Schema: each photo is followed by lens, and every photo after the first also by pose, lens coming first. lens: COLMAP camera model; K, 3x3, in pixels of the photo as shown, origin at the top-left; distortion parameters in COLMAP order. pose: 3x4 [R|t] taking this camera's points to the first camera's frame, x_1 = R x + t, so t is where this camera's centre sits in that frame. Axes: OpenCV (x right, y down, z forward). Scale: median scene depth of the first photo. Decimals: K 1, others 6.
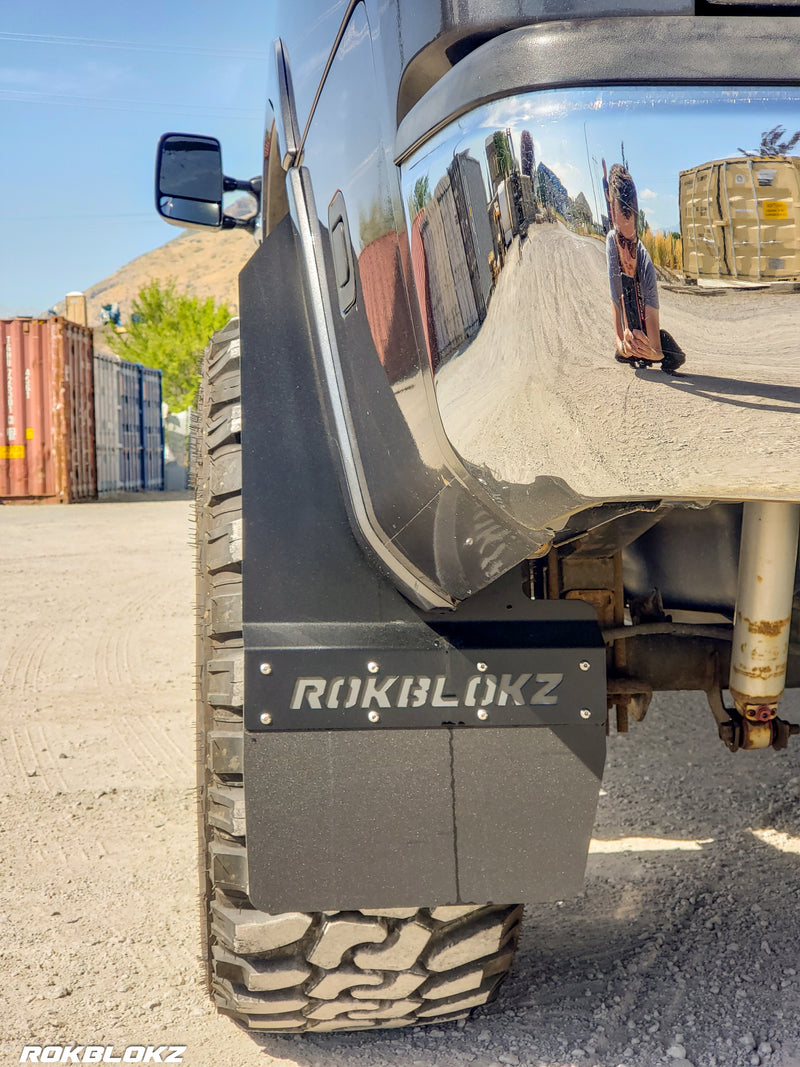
lens RADIAL K [[1628.8, 0, 421.6], [0, 1628.8, 546.9], [0, 0, 1]] dist [0.049002, 0.000000]
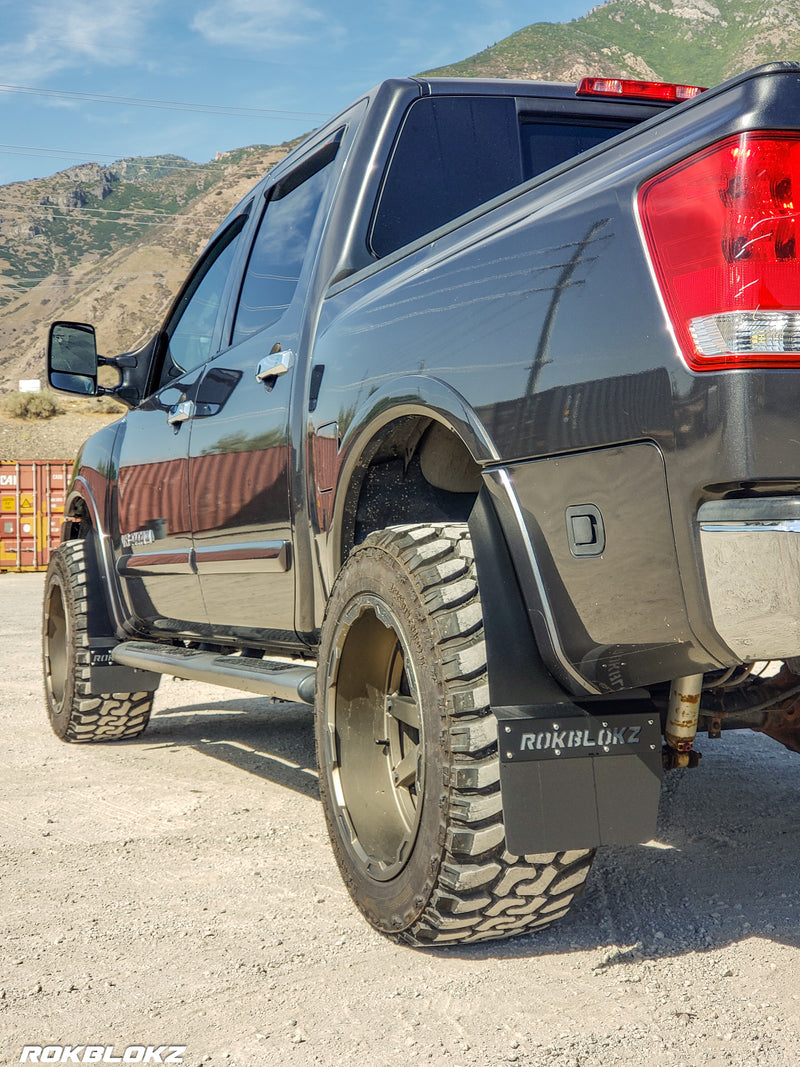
lens RADIAL K [[1628.8, 0, 426.8], [0, 1628.8, 526.1], [0, 0, 1]] dist [0.049002, 0.000000]
pose [[0.961911, -0.009883, 0.273183, -0.628866], [0.026212, 0.998076, -0.056188, -0.053210], [-0.272102, 0.061208, 0.960320, -0.747191]]
